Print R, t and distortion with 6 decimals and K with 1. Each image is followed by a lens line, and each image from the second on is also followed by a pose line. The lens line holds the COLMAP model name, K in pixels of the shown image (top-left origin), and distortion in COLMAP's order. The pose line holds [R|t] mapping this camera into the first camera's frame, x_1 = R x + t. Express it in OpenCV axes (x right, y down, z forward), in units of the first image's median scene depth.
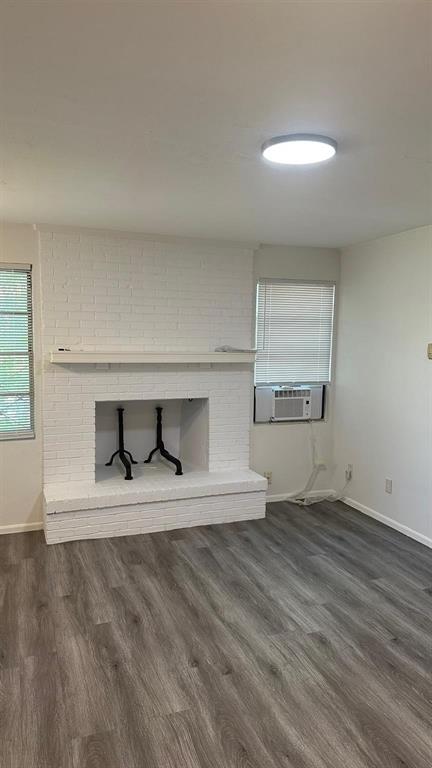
lens RADIAL K [[547.5, 0, 227.5], [0, 547.5, 378.4], [0, 0, 1]] dist [0.095021, -0.120536]
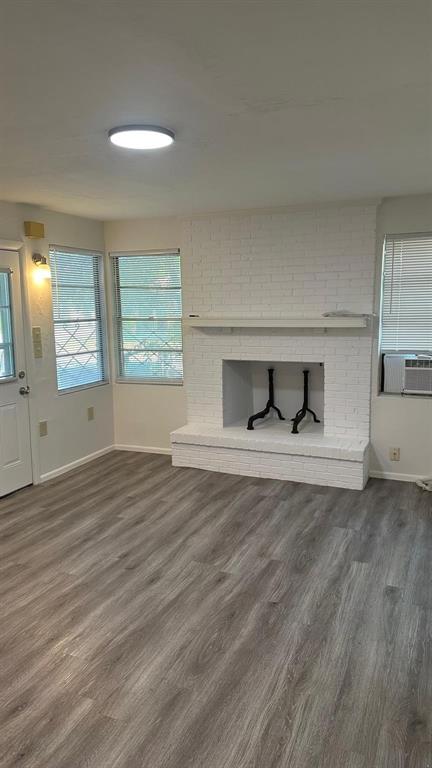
lens RADIAL K [[543.3, 0, 216.8], [0, 543.3, 379.1], [0, 0, 1]] dist [0.136705, -0.172753]
pose [[0.709044, 0.072274, -0.701450, 0.579505], [-0.036824, 0.997172, 0.065521, 0.007713], [0.704202, -0.020627, 0.709700, 0.155095]]
